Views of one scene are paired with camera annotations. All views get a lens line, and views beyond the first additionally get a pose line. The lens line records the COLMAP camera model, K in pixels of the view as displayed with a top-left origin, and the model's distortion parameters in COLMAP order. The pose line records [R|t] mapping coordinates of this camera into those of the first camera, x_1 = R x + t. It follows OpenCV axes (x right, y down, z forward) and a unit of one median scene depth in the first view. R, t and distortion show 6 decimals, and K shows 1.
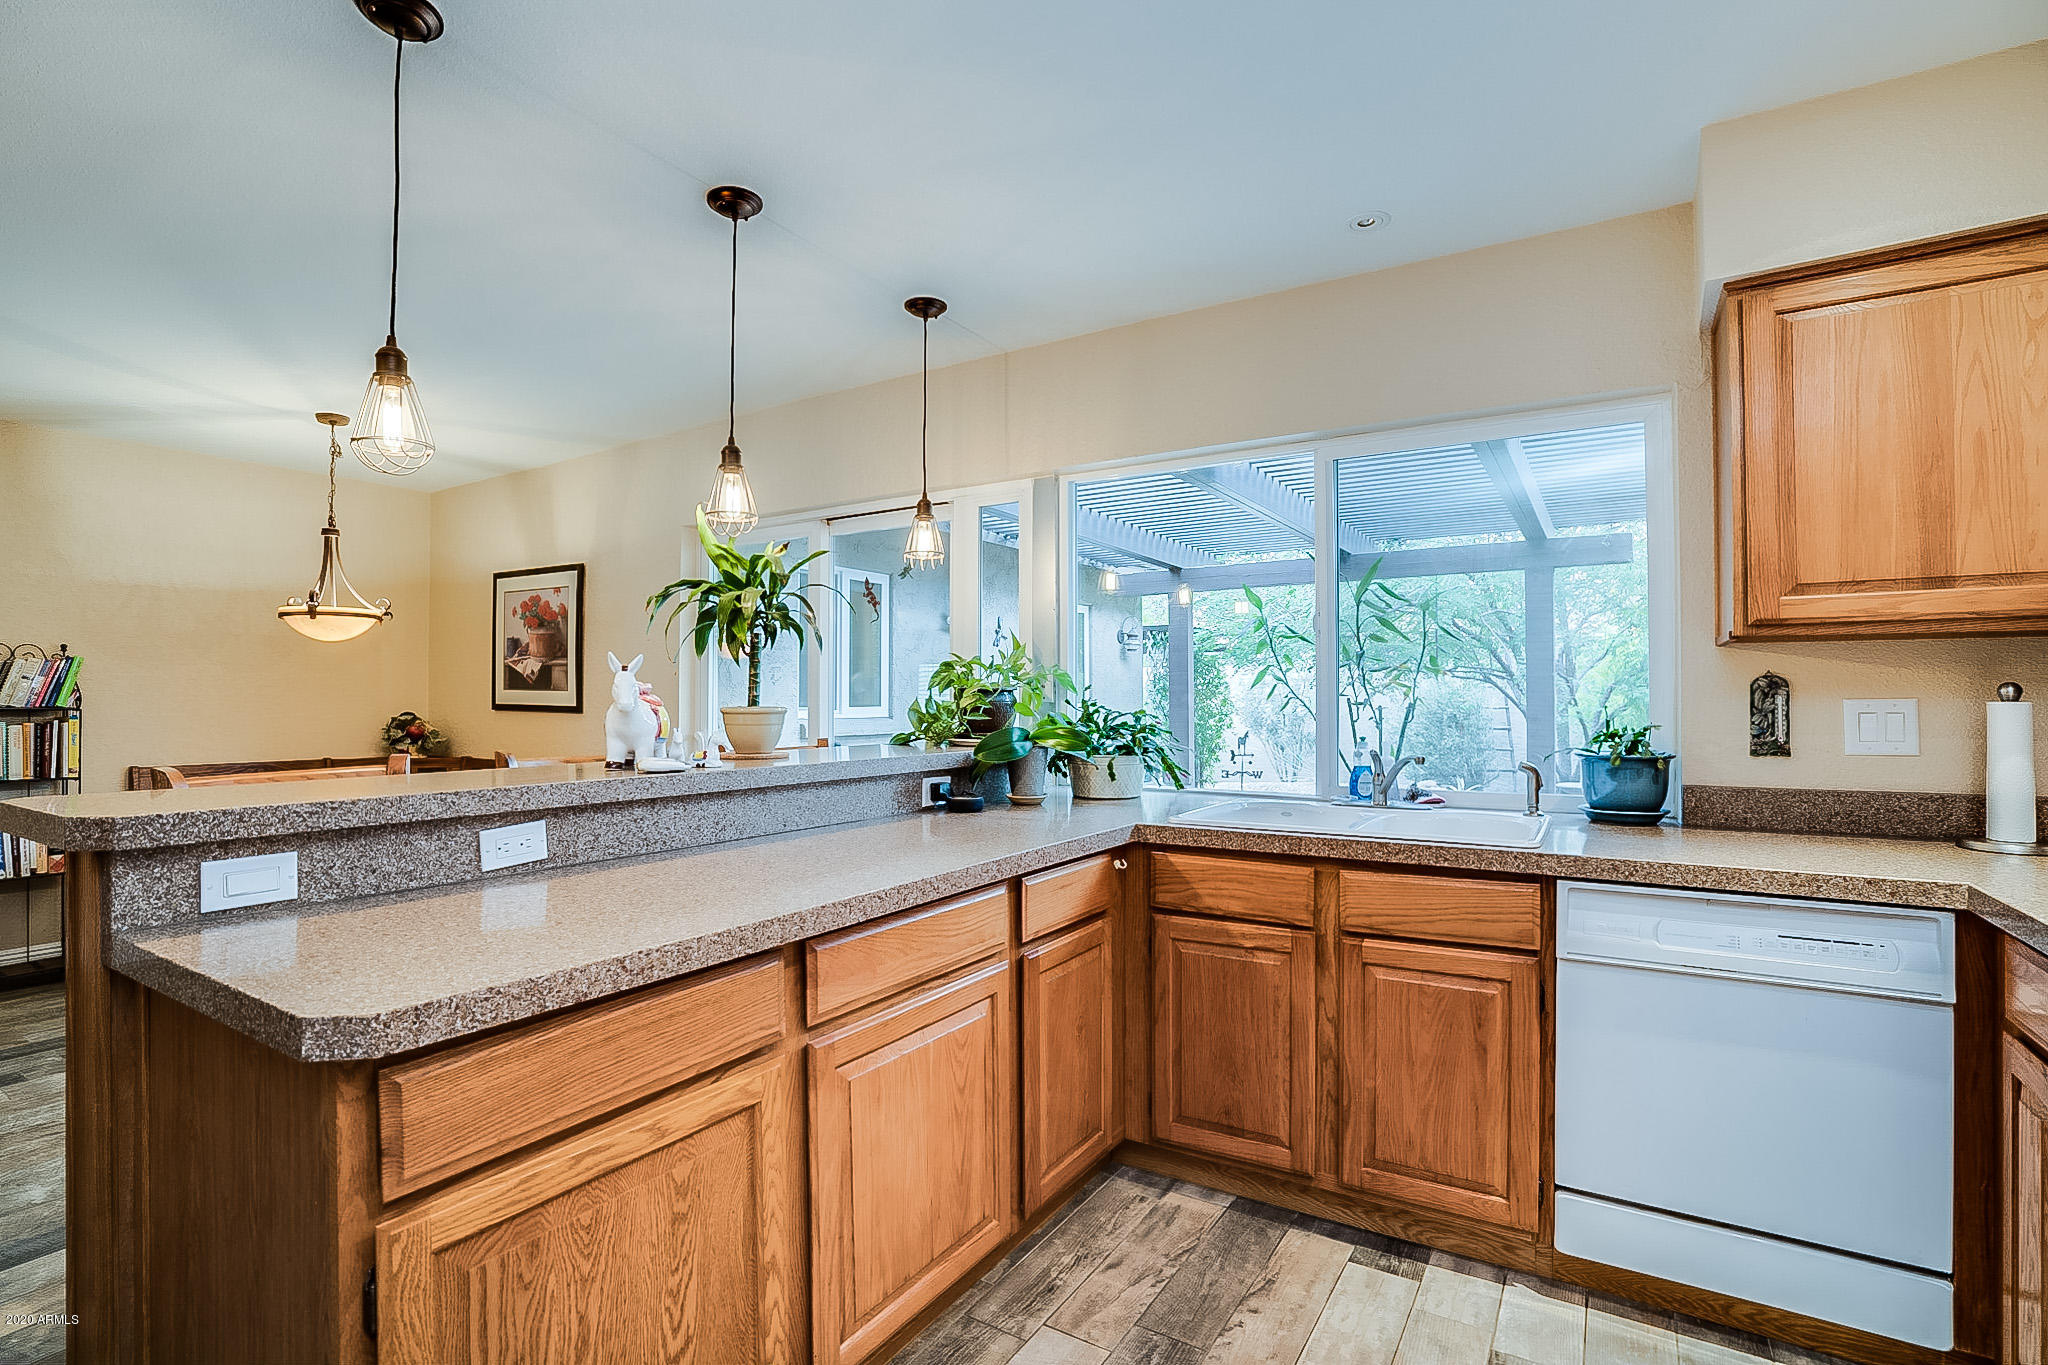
lens RADIAL K [[968.2, 0, 1019.8], [0, 968.2, 679.5], [0, 0, 1]] dist [-0.043093, 0.007597]
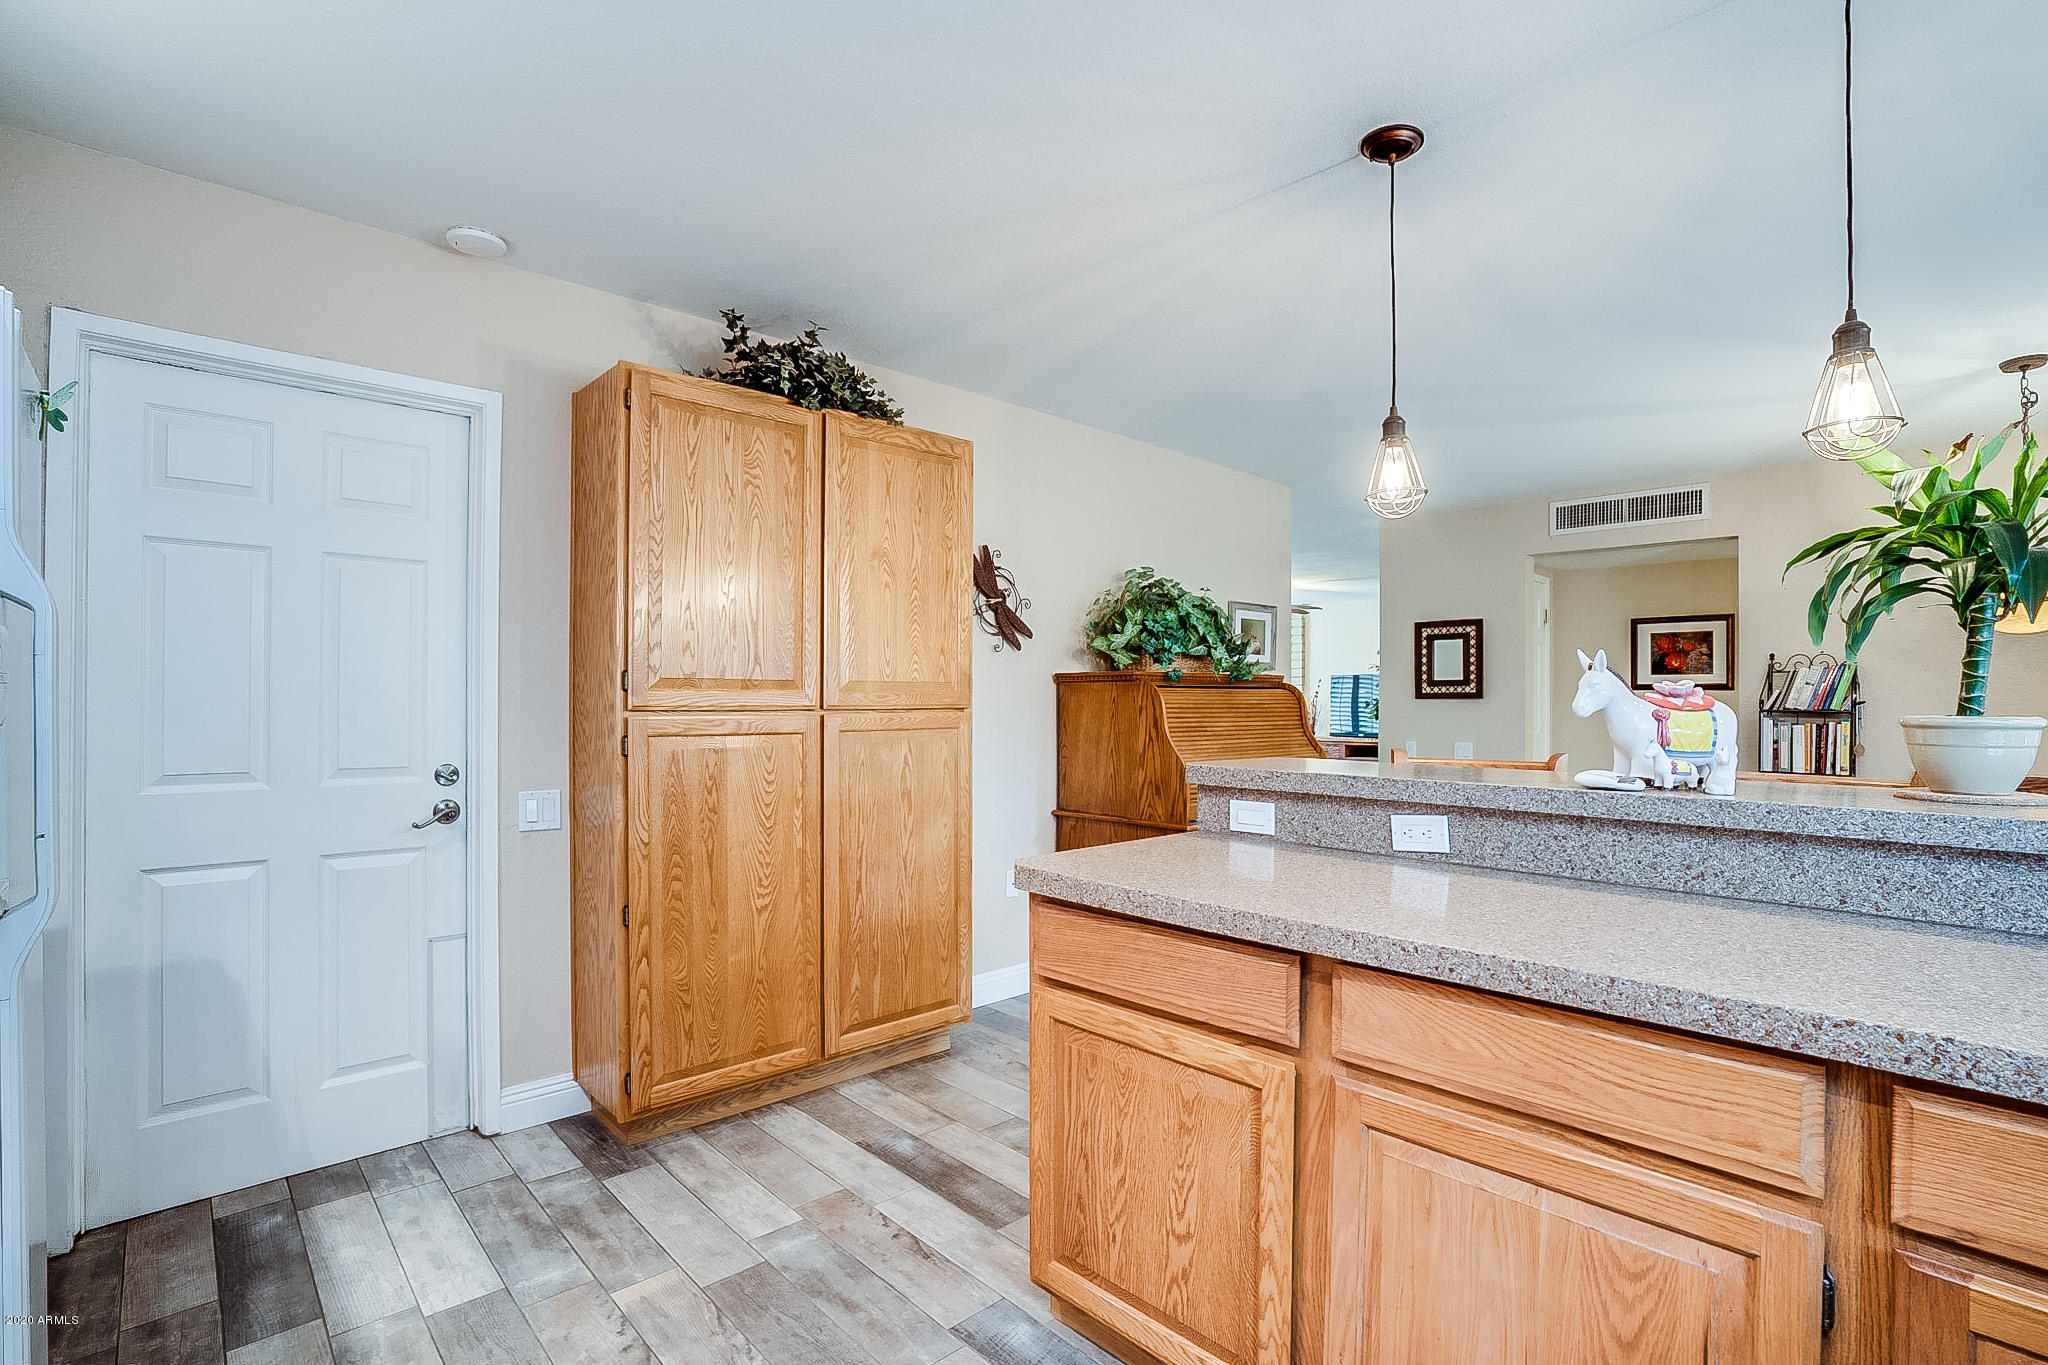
lens RADIAL K [[968.2, 0, 1021.6], [0, 968.2, 701.5], [0, 0, 1]] dist [-0.043093, 0.007597]
pose [[-0.270288, 0.001567, -0.962778, 0.674312], [0.015144, 0.999882, -0.002624, 0.017999], [0.962660, -0.015289, -0.270280, 0.878442]]
